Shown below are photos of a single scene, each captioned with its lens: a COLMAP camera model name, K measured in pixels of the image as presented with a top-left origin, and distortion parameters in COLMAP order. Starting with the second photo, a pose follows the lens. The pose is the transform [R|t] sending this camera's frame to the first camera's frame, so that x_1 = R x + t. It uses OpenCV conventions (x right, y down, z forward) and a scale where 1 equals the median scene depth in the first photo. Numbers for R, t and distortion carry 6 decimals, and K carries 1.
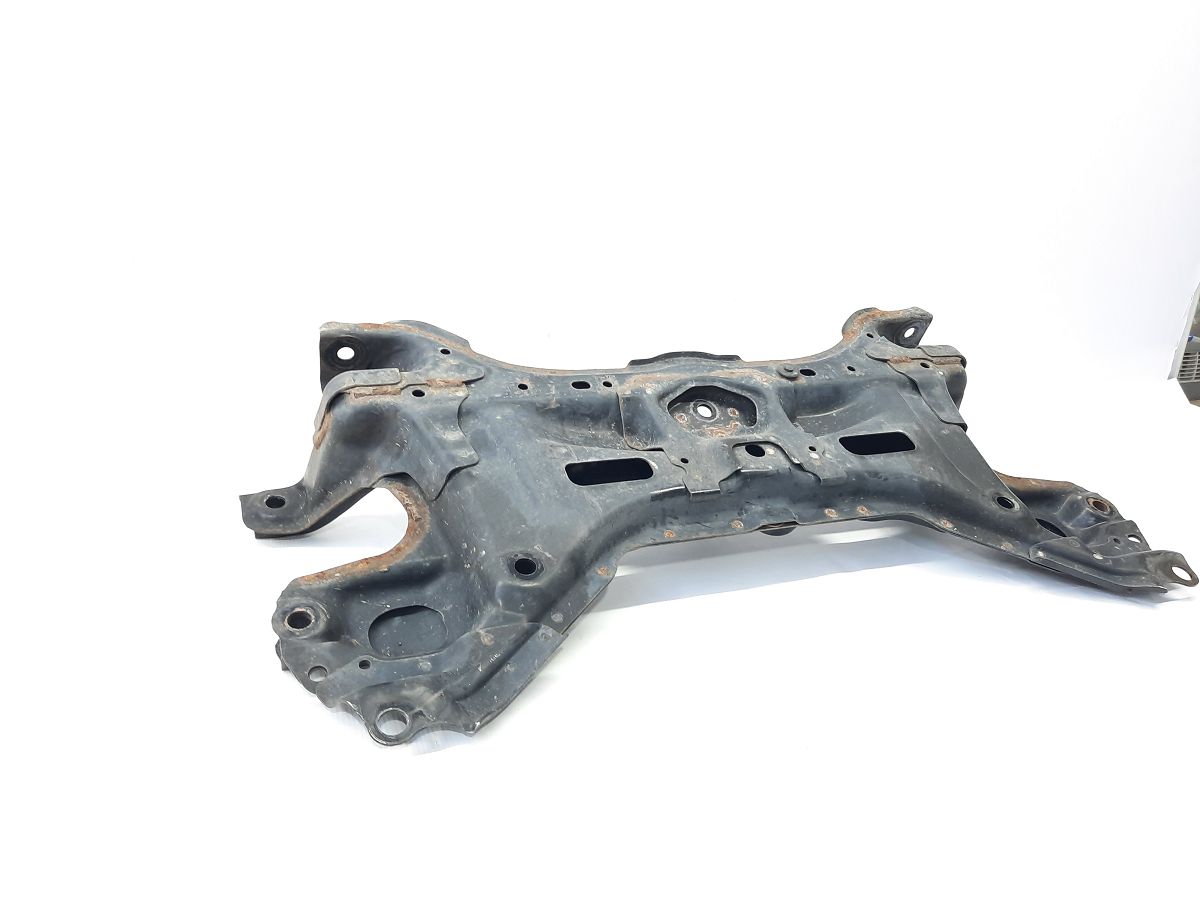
lens RADIAL K [[878.7, 0, 600.0], [0, 878.7, 450.0], [0, 0, 1]] dist [0.088970, -0.134285]
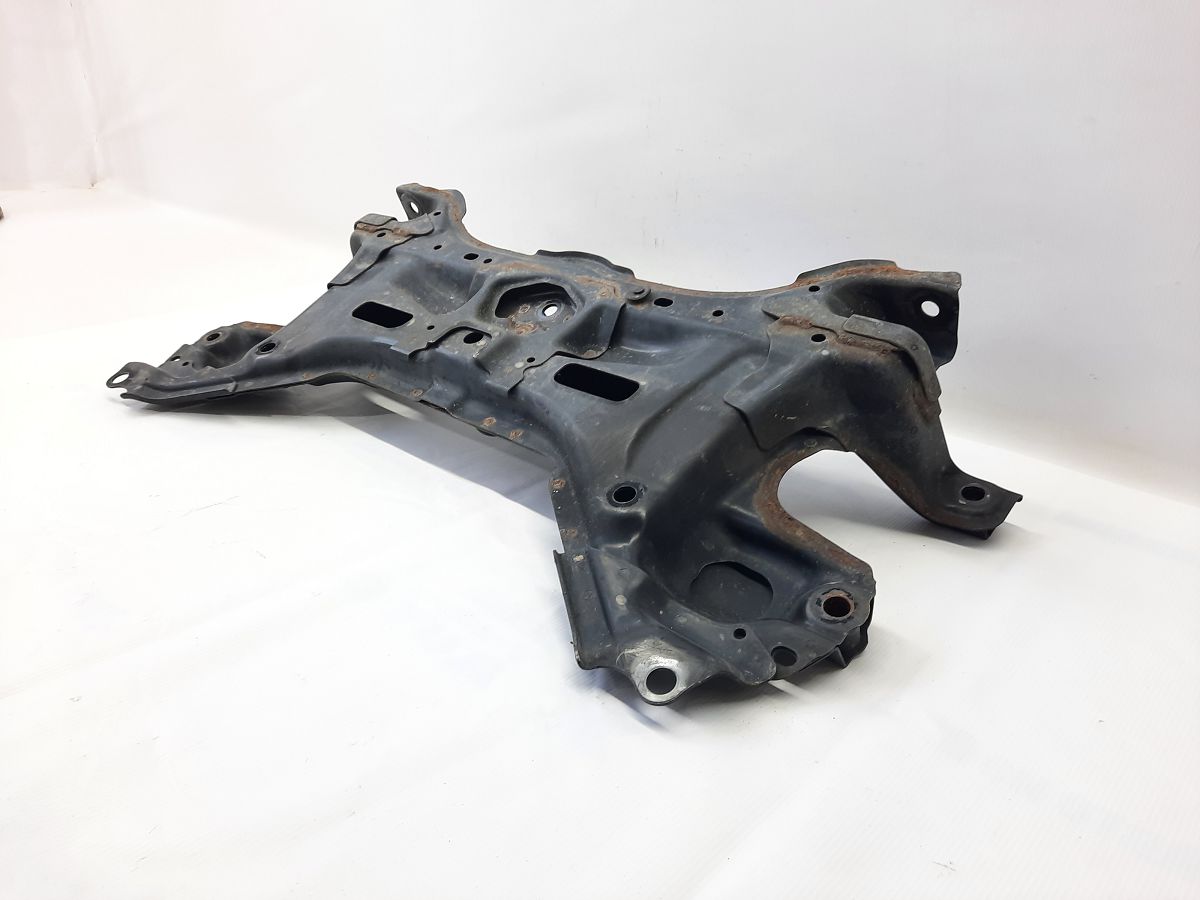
lens RADIAL K [[878.7, 0, 600.0], [0, 878.7, 450.0], [0, 0, 1]] dist [0.088970, -0.134285]
pose [[0.441289, 0.323365, -0.837078, 1.070965], [-0.301118, 0.932092, 0.201326, -0.120307], [0.845336, 0.163216, 0.508693, 0.609268]]
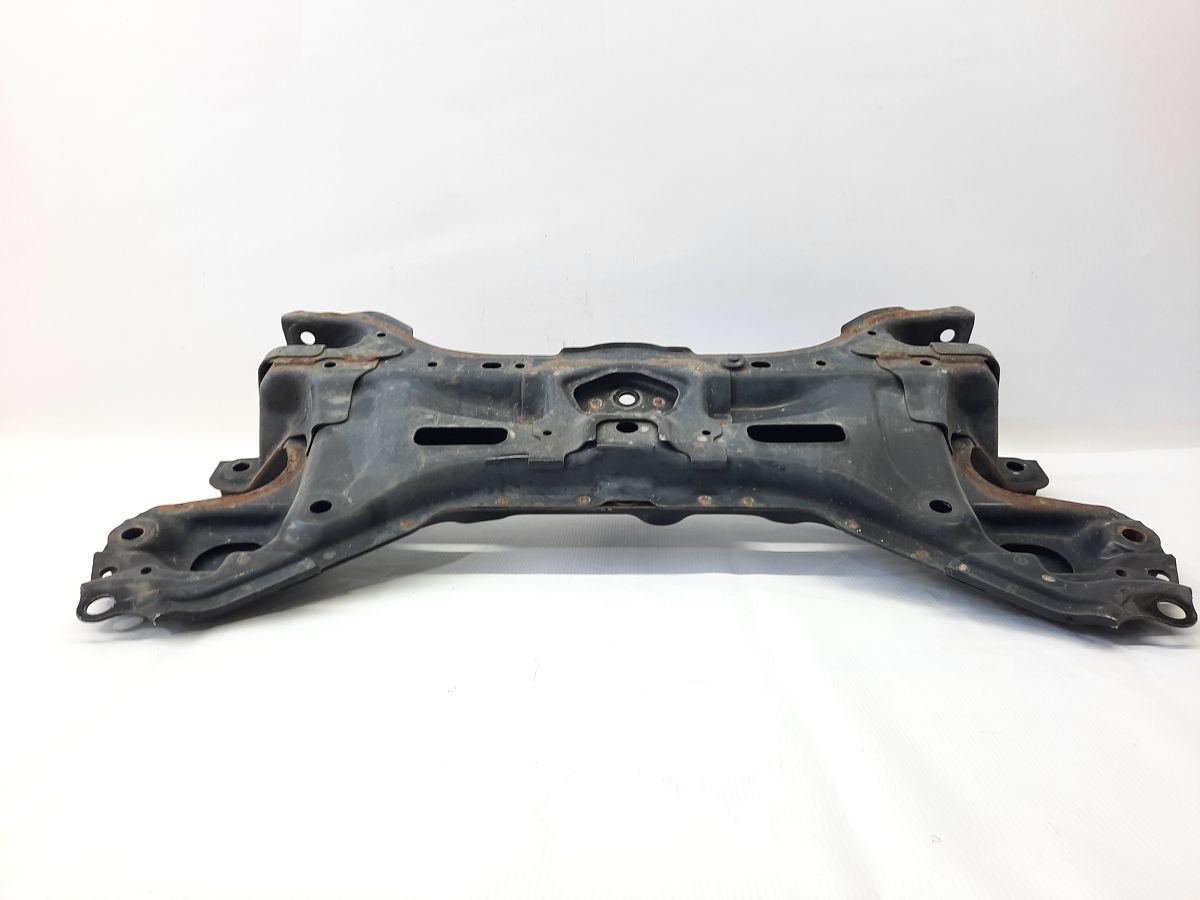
lens RADIAL K [[878.7, 0, 600.0], [0, 878.7, 450.0], [0, 0, 1]] dist [0.088970, -0.134285]
pose [[0.915805, 0.030203, -0.400487, 0.501733], [-0.079401, 0.991102, -0.106825, 0.120728], [0.393697, 0.129630, 0.910054, 0.140696]]
